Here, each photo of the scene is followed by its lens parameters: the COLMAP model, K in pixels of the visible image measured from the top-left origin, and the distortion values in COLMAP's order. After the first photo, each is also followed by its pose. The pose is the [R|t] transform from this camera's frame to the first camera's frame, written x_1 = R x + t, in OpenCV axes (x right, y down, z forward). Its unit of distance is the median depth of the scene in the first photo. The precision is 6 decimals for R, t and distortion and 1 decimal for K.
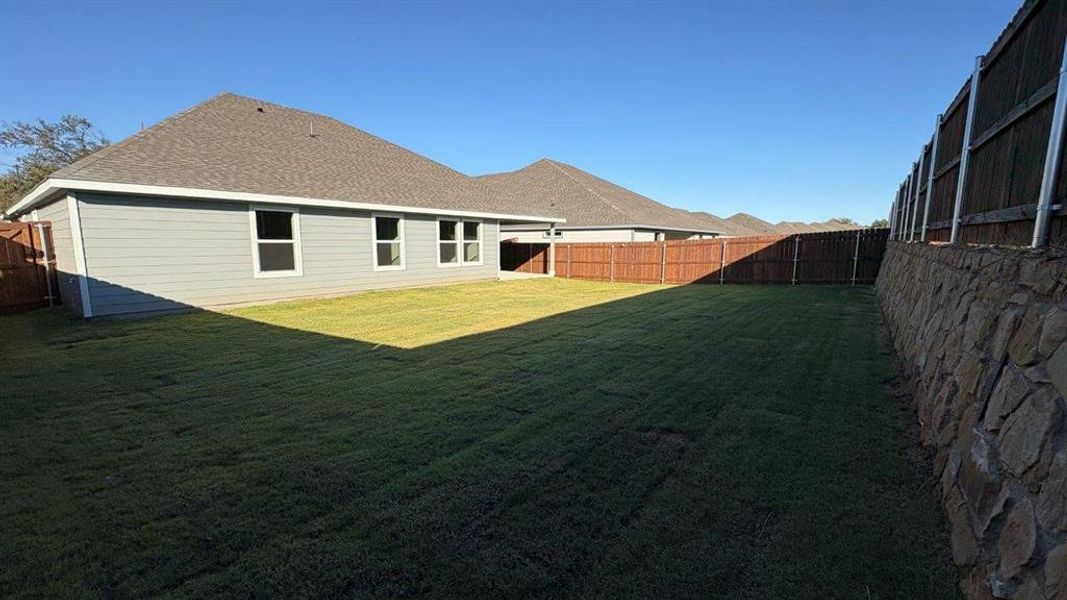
lens RADIAL K [[419.2, 0, 528.4], [0, 419.2, 301.1], [0, 0, 1]] dist [0.002707, 0.000442]
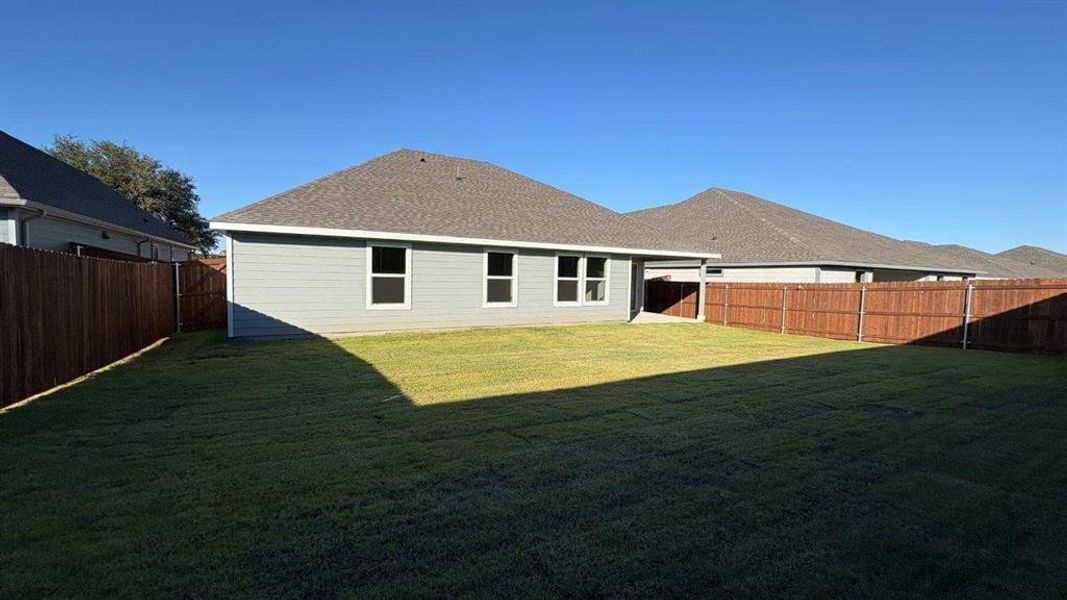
lens RADIAL K [[419.2, 0, 537.5], [0, 419.2, 298.5], [0, 0, 1]] dist [0.002707, 0.000442]
pose [[0.920652, 0.034770, -0.388833, 0.117653], [-0.071294, 0.994250, -0.079898, -0.022676], [0.383819, 0.101280, 0.917837, 0.150764]]
